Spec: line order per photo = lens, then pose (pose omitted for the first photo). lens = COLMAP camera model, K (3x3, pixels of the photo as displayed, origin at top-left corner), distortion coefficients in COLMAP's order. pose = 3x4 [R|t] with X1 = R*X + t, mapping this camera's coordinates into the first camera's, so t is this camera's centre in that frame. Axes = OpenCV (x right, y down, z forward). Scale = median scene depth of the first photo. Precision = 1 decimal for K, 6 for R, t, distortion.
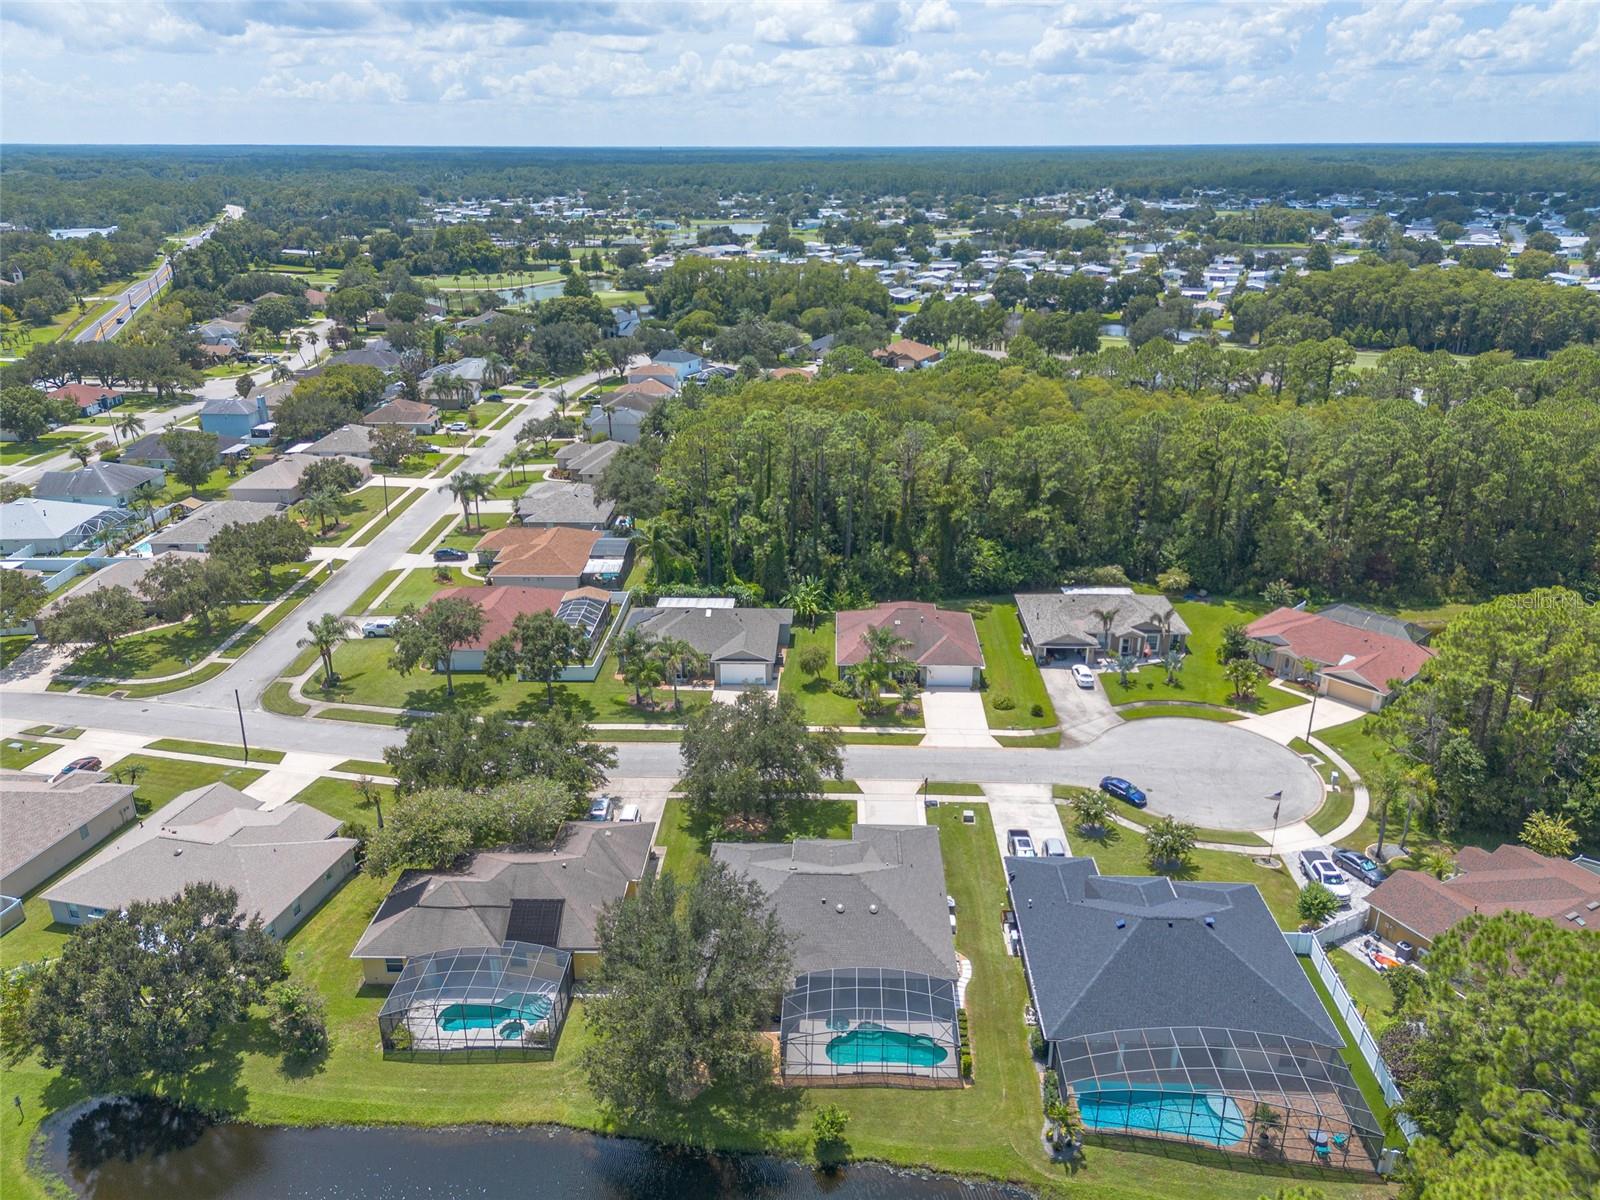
lens RADIAL K [[1131.3, 0, 797.1], [0, 1131.3, 601.6], [0, 0, 1]] dist [0.059115, -0.047901]
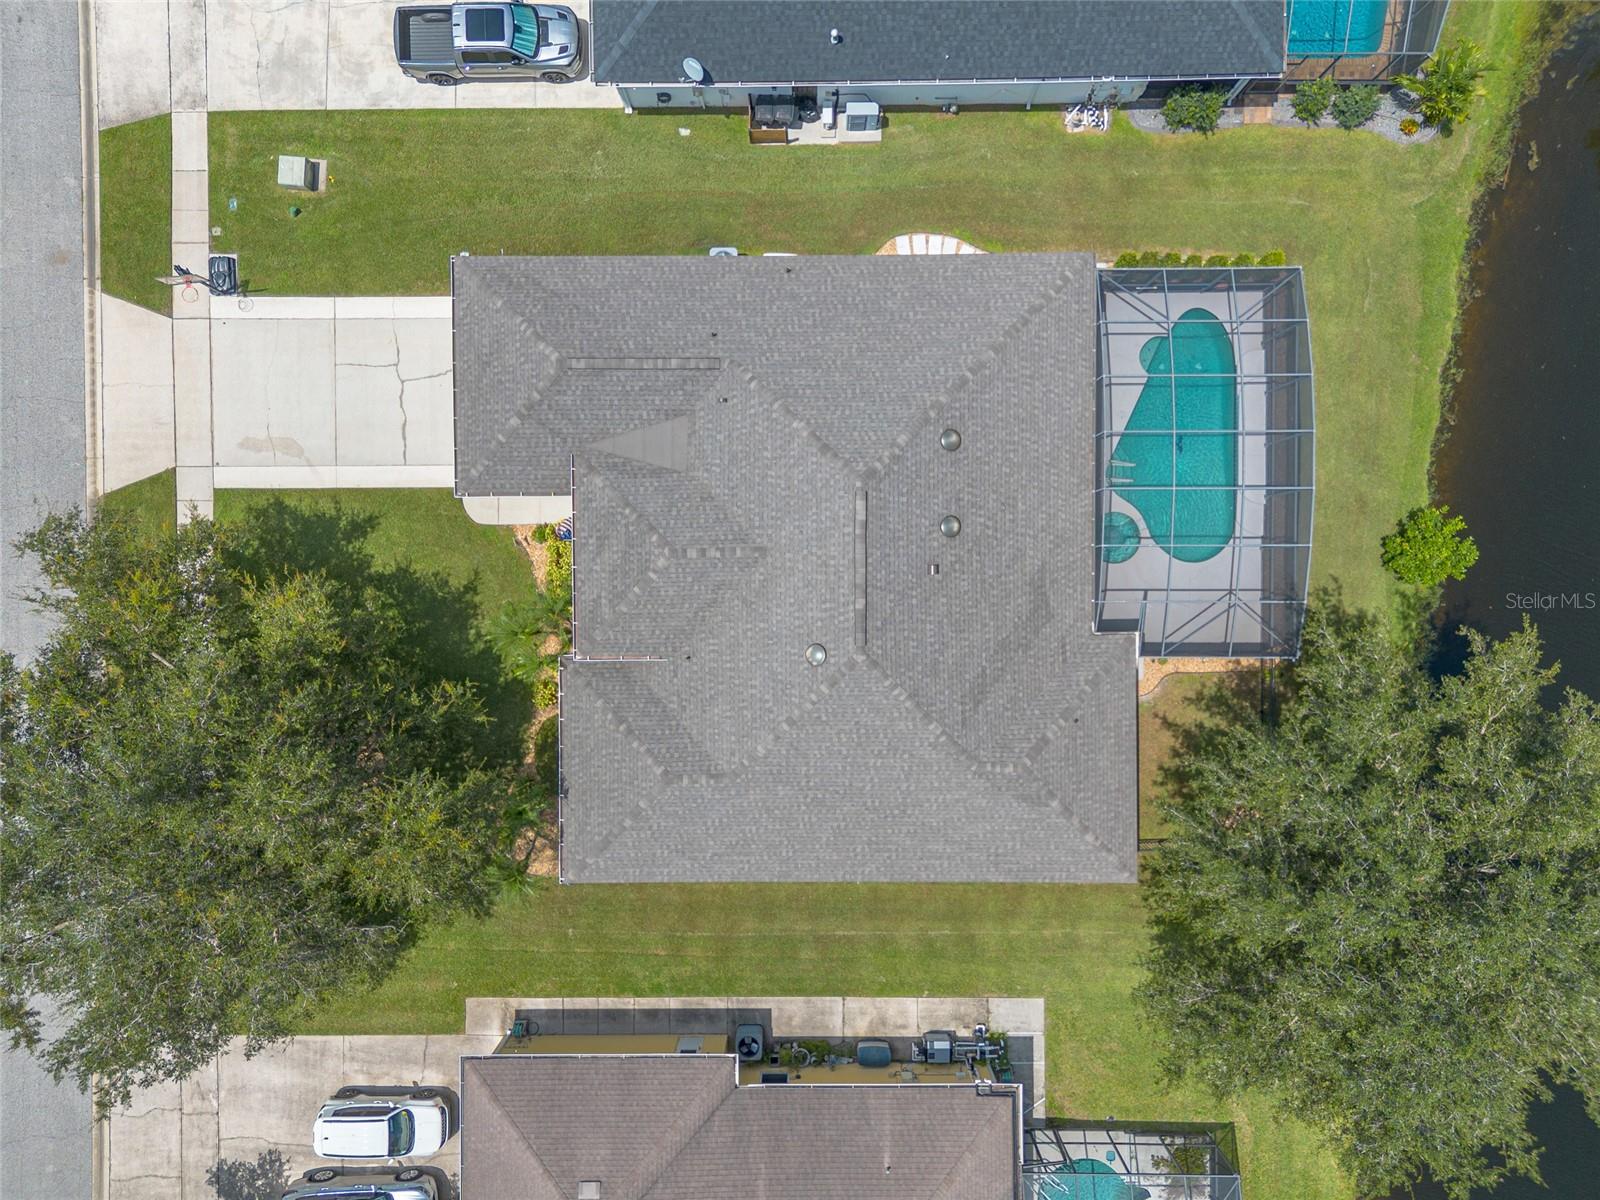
lens RADIAL K [[1131.3, 0, 797.0], [0, 1131.3, 606.4], [0, 0, 1]] dist [0.059115, -0.047901]
pose [[-0.039844, -0.999167, -0.008822, 0.010318], [0.379919, -0.023315, 0.924726, -0.066315], [-0.924161, 0.033493, 0.380531, 0.558404]]
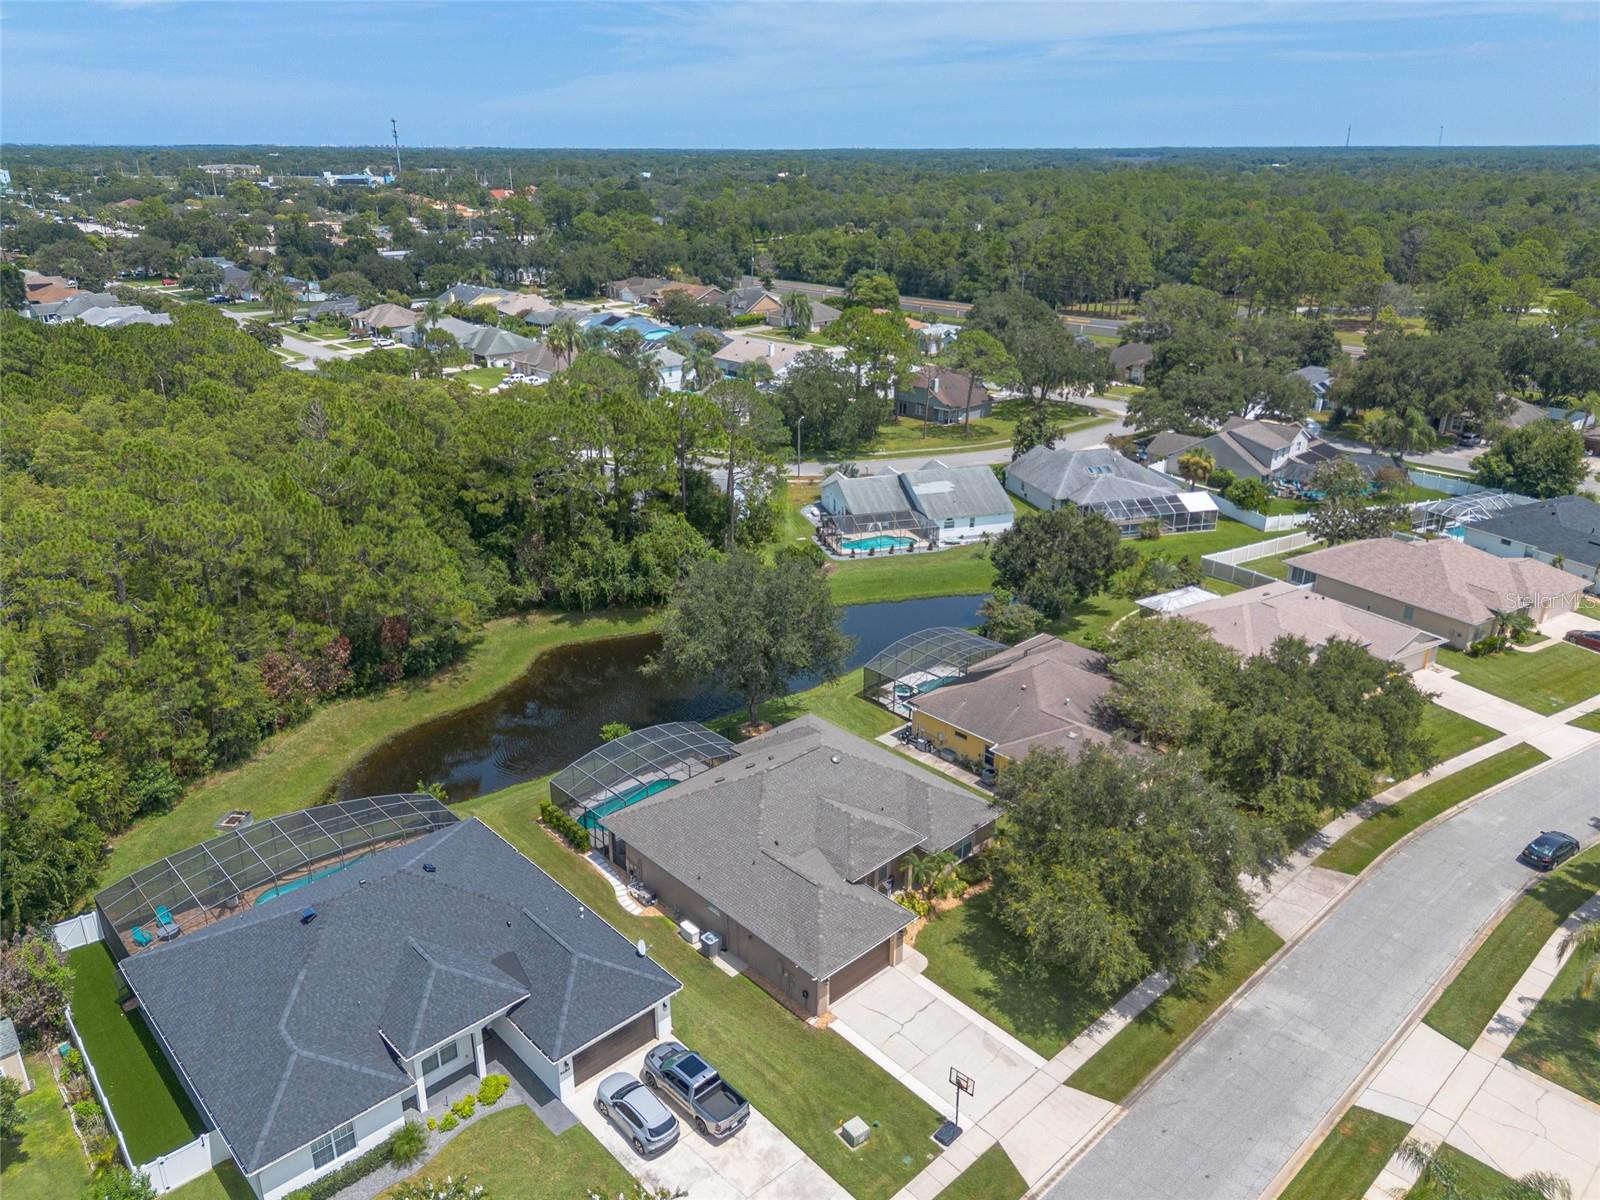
lens RADIAL K [[1131.3, 0, 798.9], [0, 1131.3, 601.9], [0, 0, 1]] dist [0.059115, -0.047901]
pose [[-0.704937, 0.265249, -0.657804, 0.329590], [-0.260616, 0.765692, 0.588043, -0.201796], [0.659654, 0.585968, -0.470637, 0.833422]]
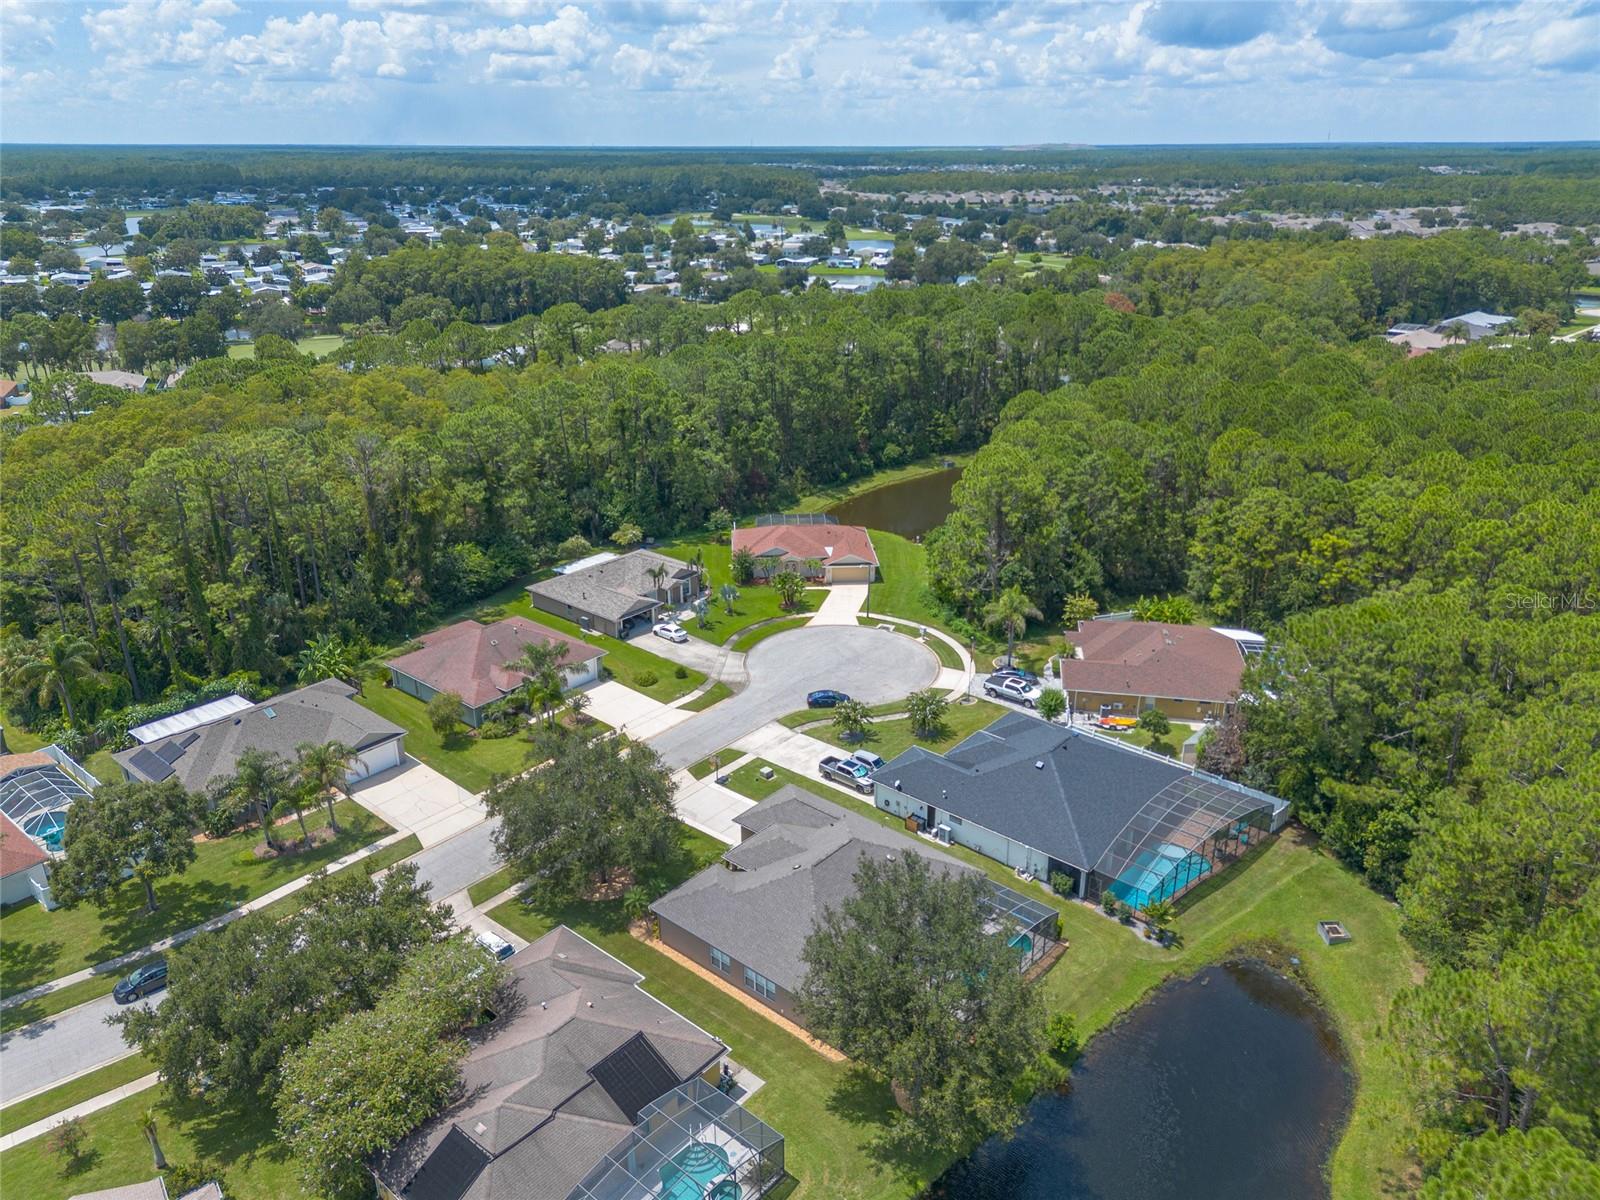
lens RADIAL K [[1131.3, 0, 797.5], [0, 1131.3, 604.5], [0, 0, 1]] dist [0.059115, -0.047901]
pose [[0.621697, -0.290047, 0.727575, -0.394793], [0.289186, 0.948277, 0.130927, -0.056681], [-0.727918, 0.129007, 0.673419, 0.225213]]
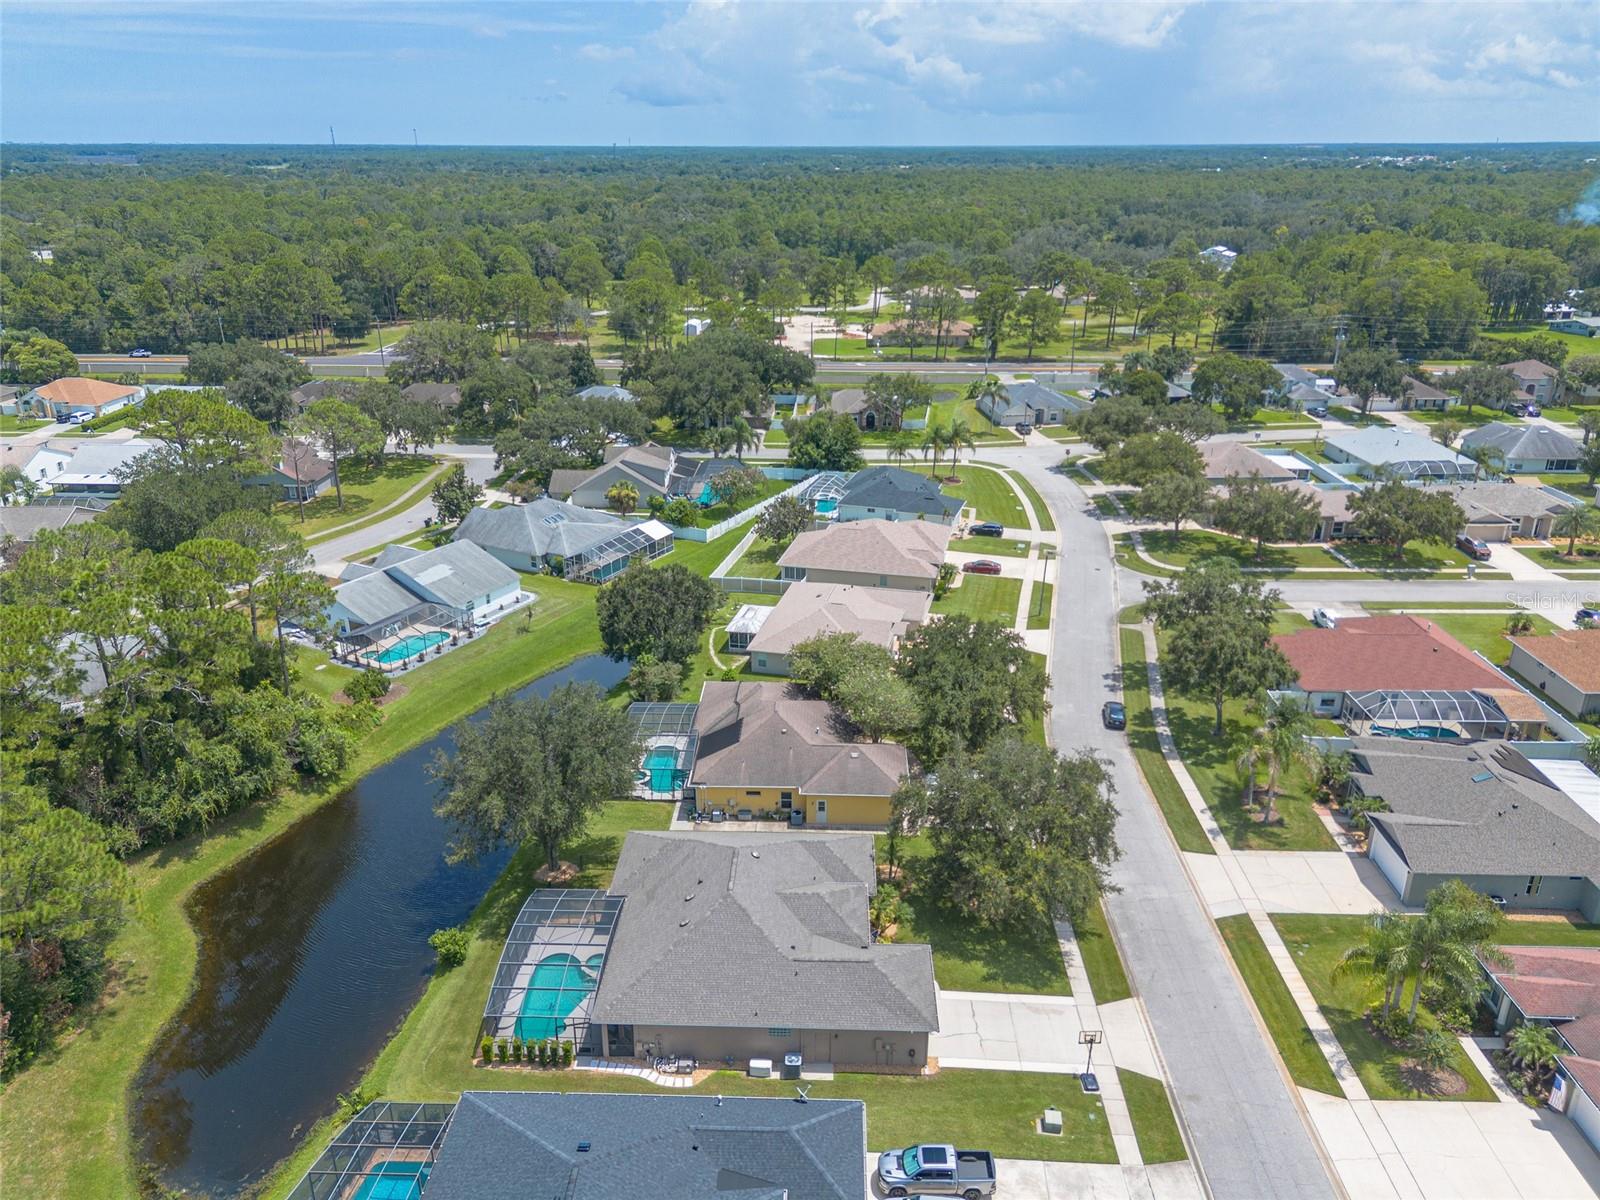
lens RADIAL K [[1131.3, 0, 800.1], [0, 1131.3, 603.6], [0, 0, 1]] dist [0.059115, -0.047901]
pose [[-0.000132, 0.374233, -0.927335, 0.456584], [-0.369508, 0.861687, 0.347792, -0.148562], [0.929227, 0.342704, 0.138169, 0.547949]]
